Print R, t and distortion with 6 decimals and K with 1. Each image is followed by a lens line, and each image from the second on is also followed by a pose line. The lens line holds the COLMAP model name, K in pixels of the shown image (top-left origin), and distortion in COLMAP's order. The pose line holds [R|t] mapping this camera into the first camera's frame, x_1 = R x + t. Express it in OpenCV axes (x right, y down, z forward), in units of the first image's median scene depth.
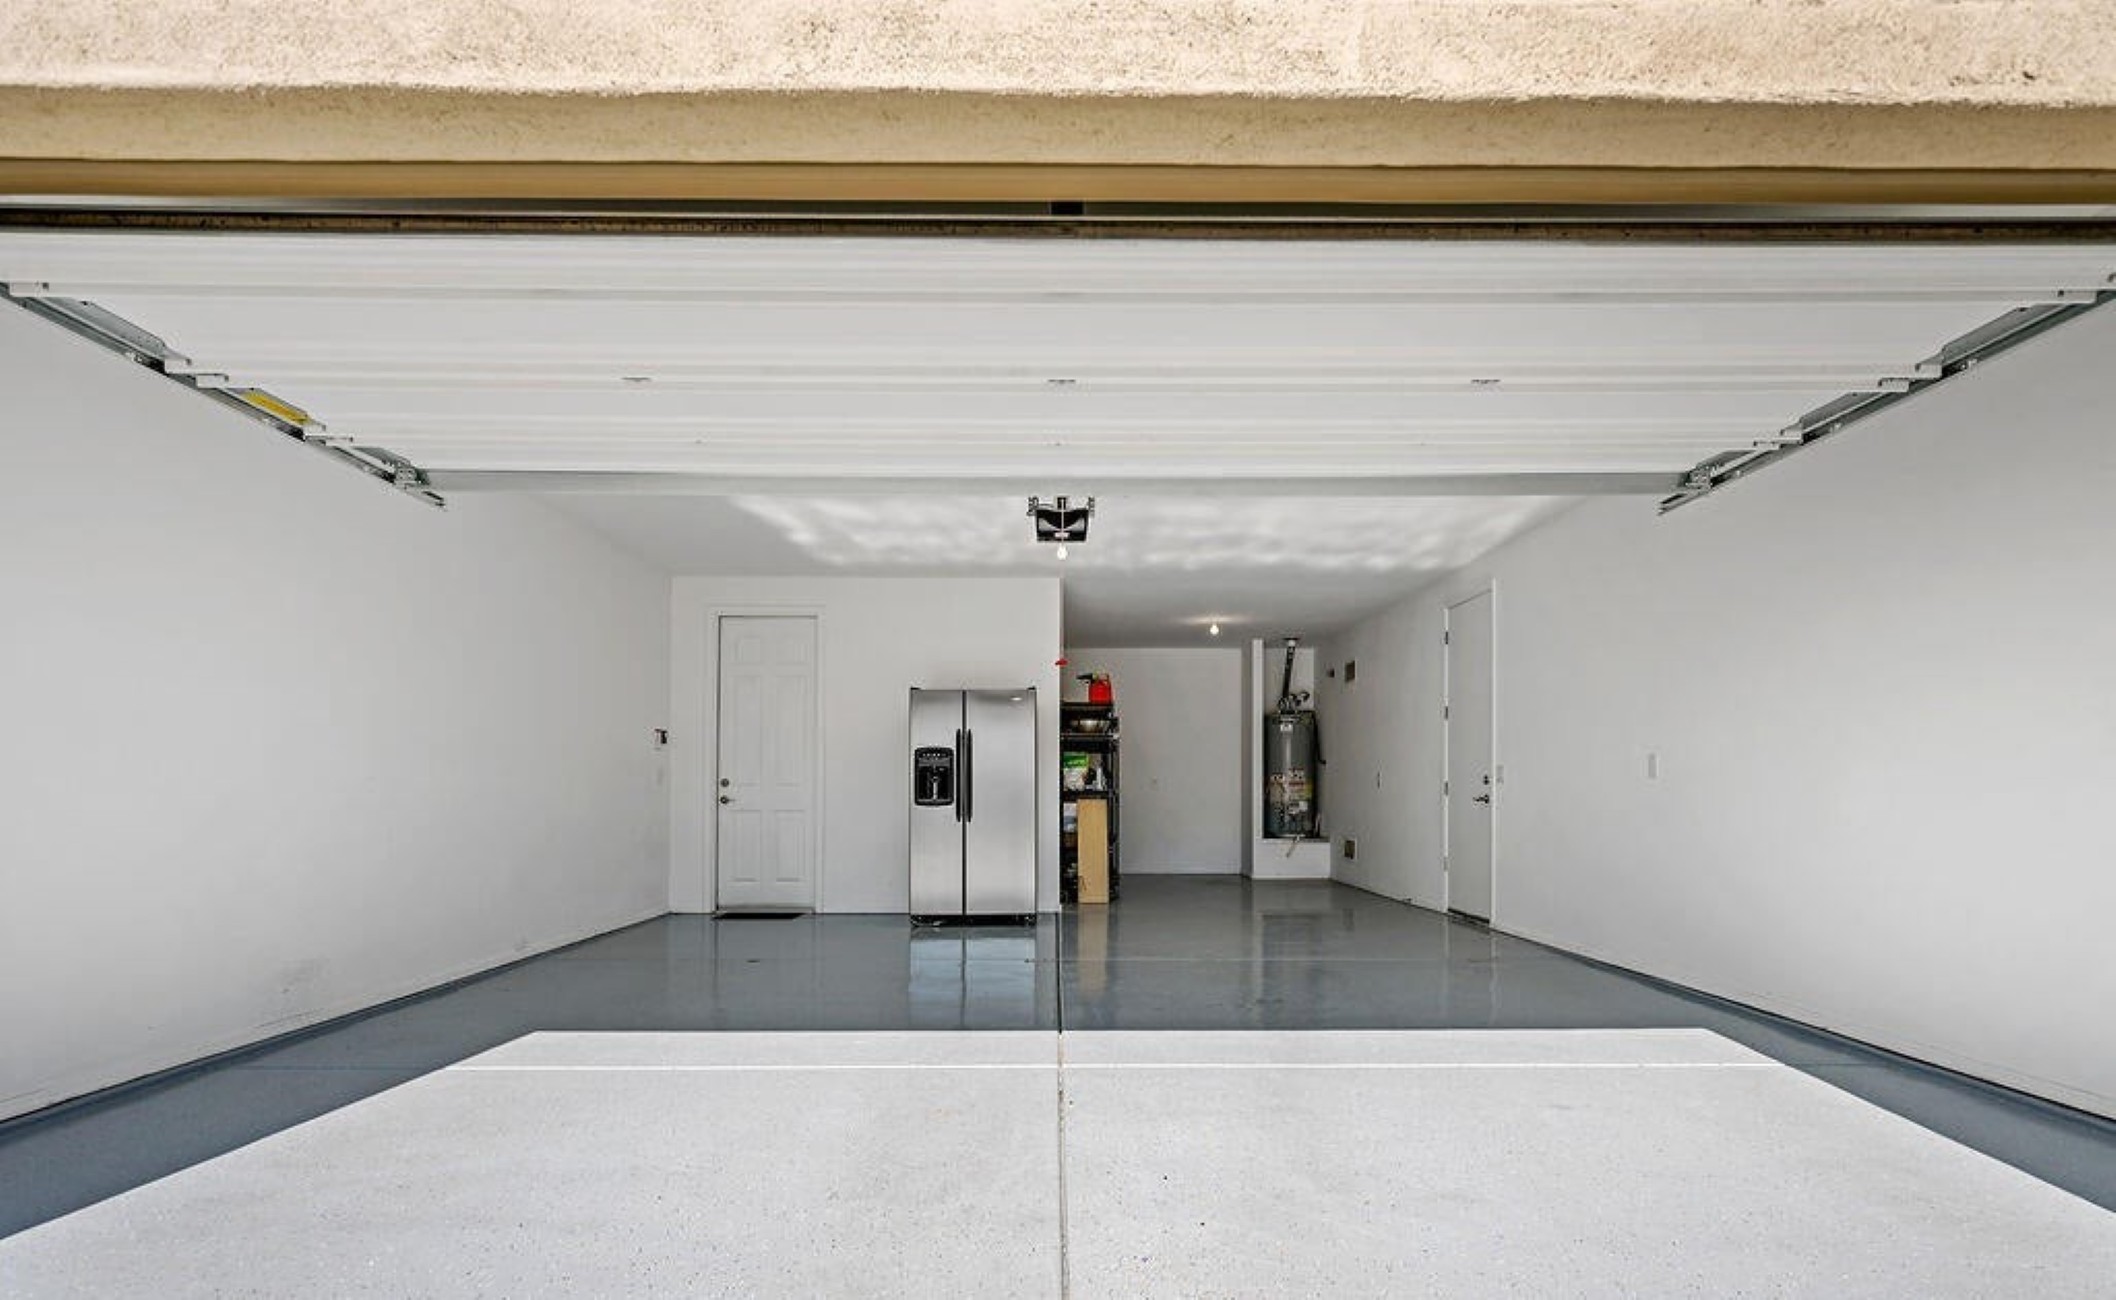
lens RADIAL K [[983.7, 0, 1054.6], [0, 983.7, 782.8], [0, 0, 1]] dist [0.001770, -0.000168]
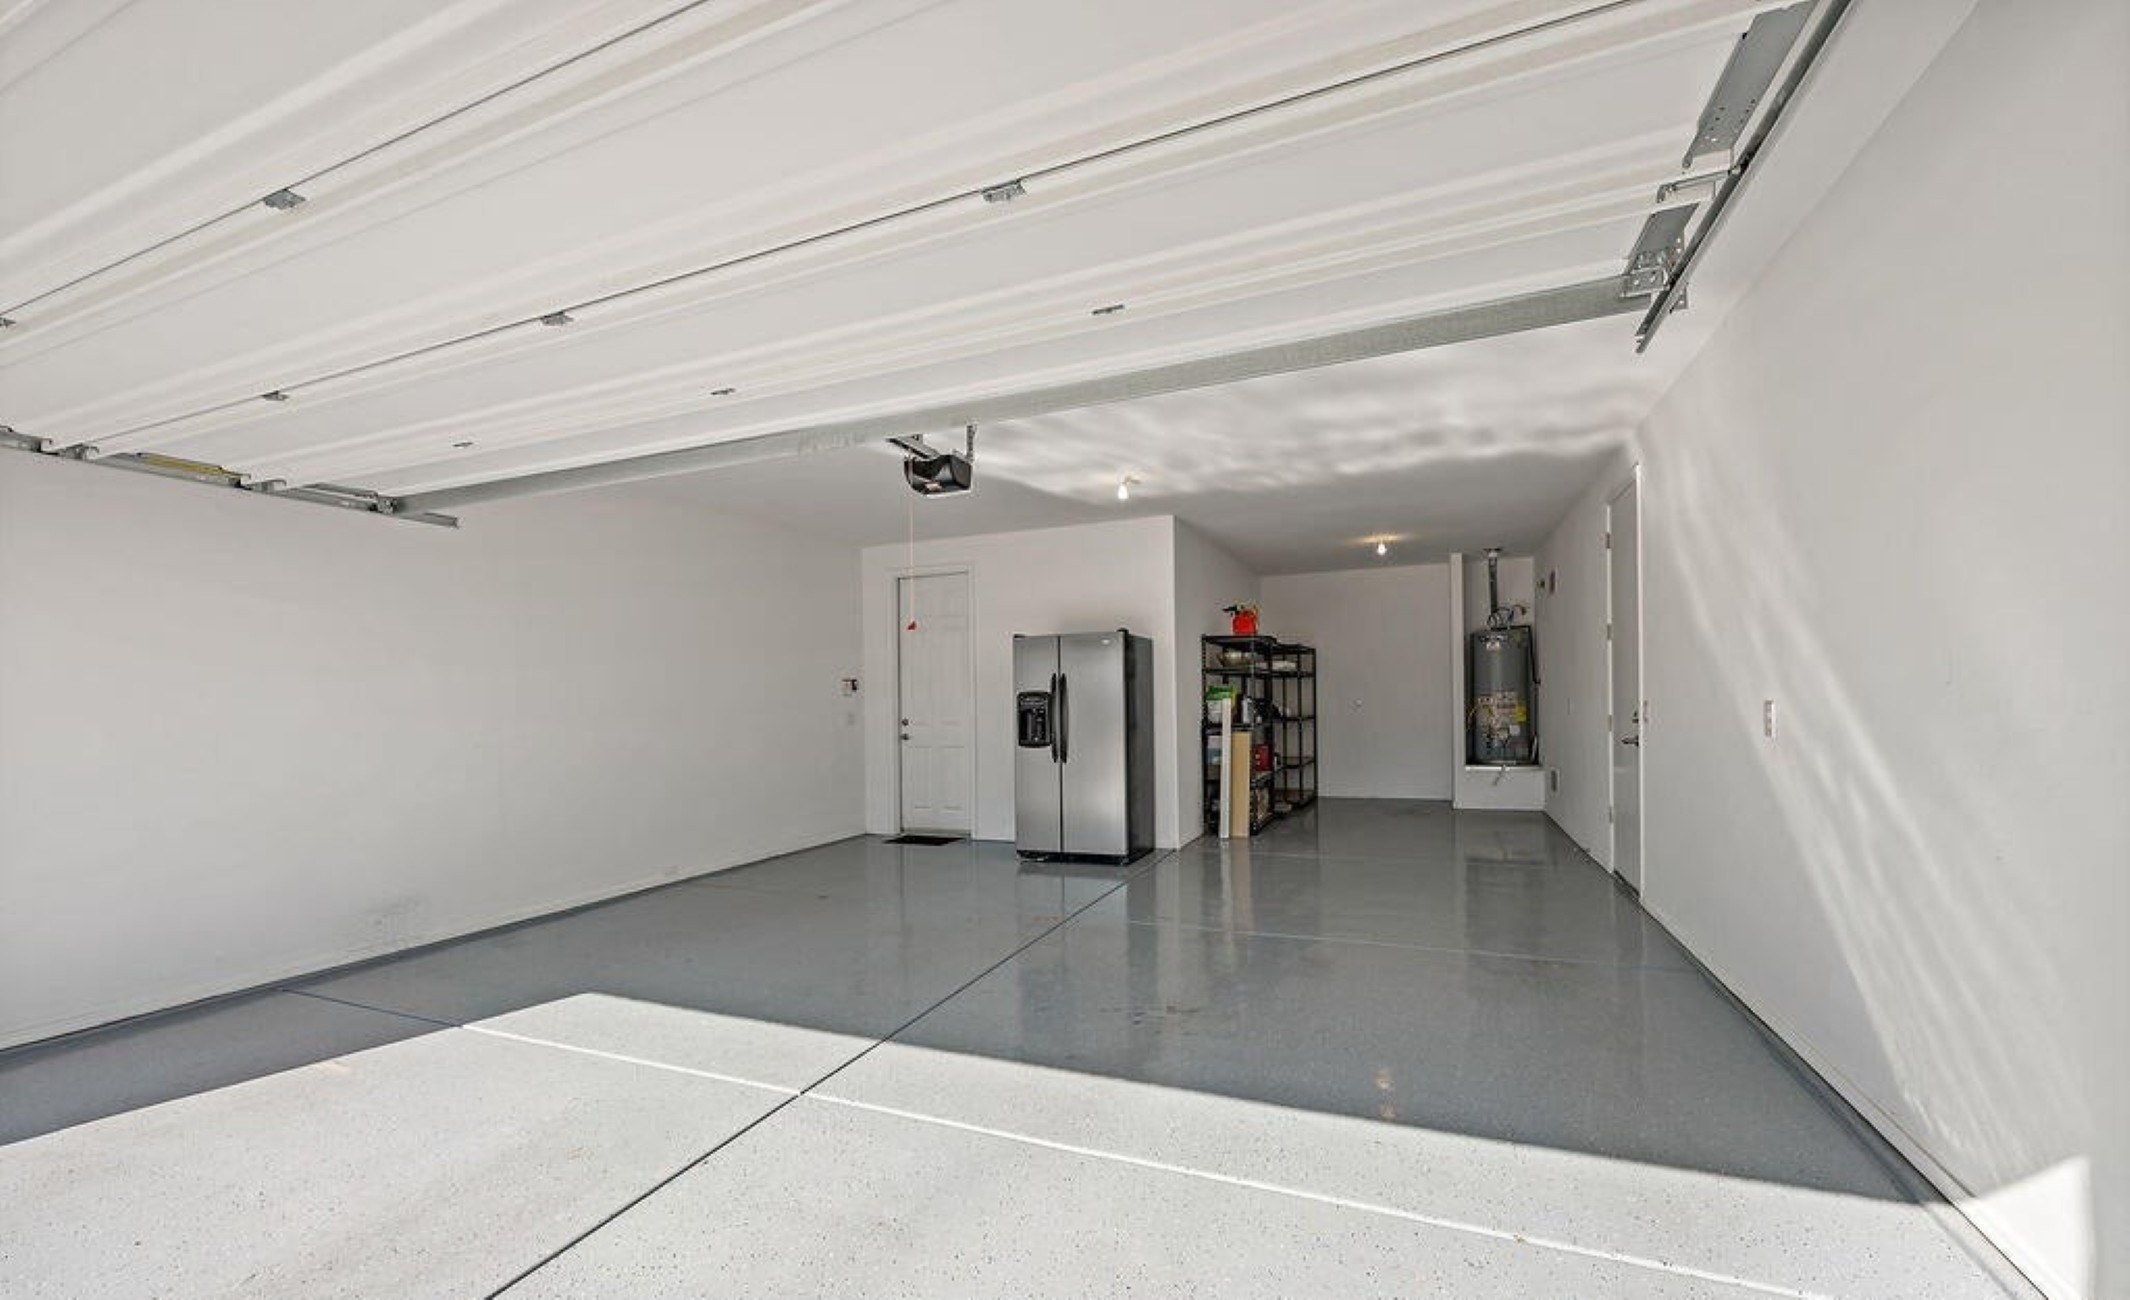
lens RADIAL K [[838.4, 0, 1074.0], [0, 838.4, 701.2], [0, 0, 1]] dist [-0.002680, 0.000047]
pose [[0.929542, -0.022357, -0.368039, 0.207378], [0.026626, 0.999624, 0.006525, -0.025505], [0.367755, -0.015864, 0.929787, 0.156428]]
